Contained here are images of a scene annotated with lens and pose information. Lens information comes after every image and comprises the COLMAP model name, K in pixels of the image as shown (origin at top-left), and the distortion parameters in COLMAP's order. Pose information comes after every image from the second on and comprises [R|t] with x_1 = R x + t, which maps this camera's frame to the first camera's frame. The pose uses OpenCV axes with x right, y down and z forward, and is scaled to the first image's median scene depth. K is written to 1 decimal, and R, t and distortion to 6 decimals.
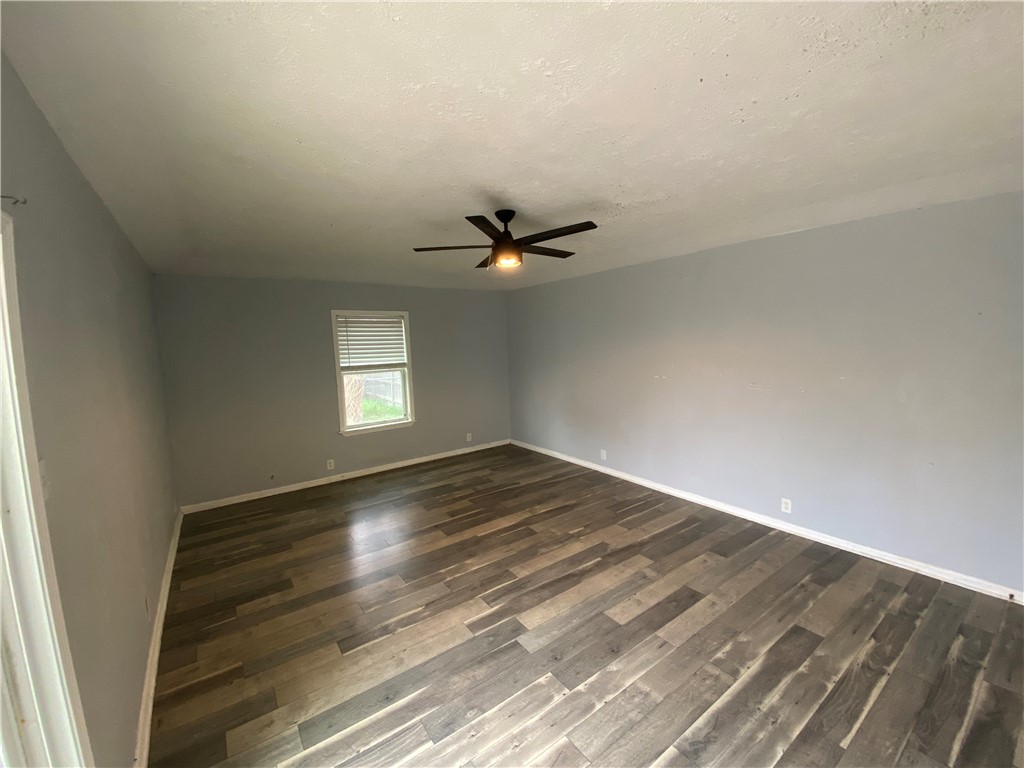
lens RADIAL K [[417.8, 0, 512.0], [0, 417.8, 384.0], [0, 0, 1]] dist [0.025947, -0.024083]
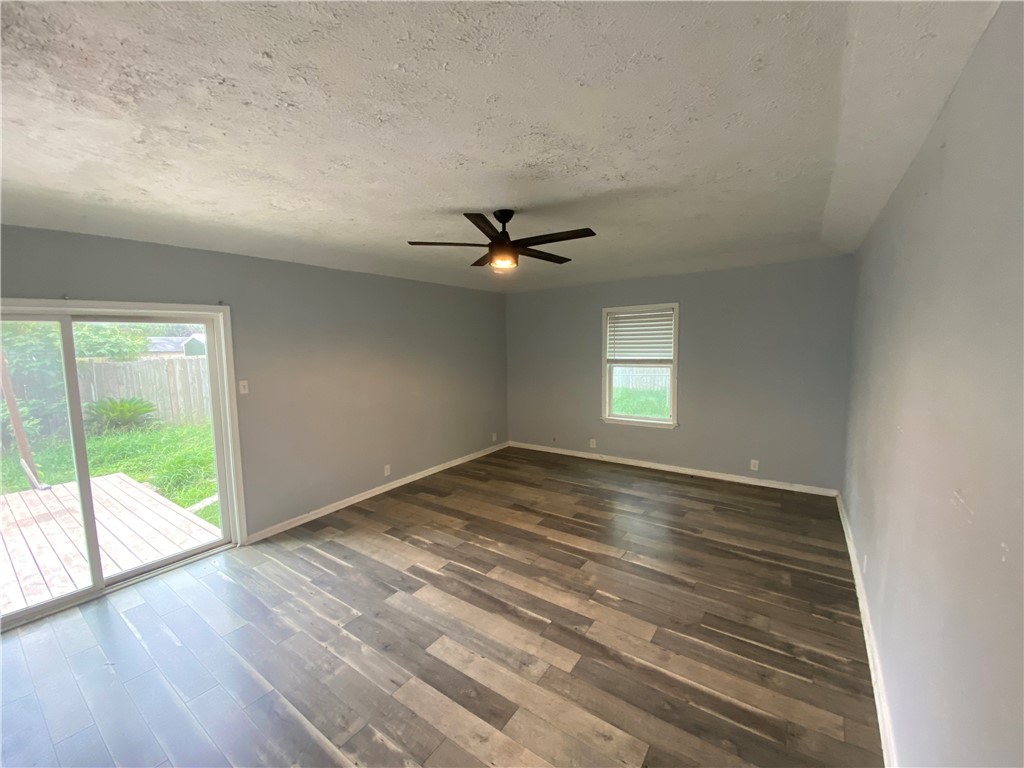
lens RADIAL K [[417.8, 0, 512.0], [0, 417.8, 384.0], [0, 0, 1]] dist [0.025947, -0.024083]
pose [[0.327722, 0.127973, -0.936067, 0.897391], [-0.096501, 0.990136, 0.101580, -0.104581], [0.939833, 0.057041, 0.336839, 0.659490]]
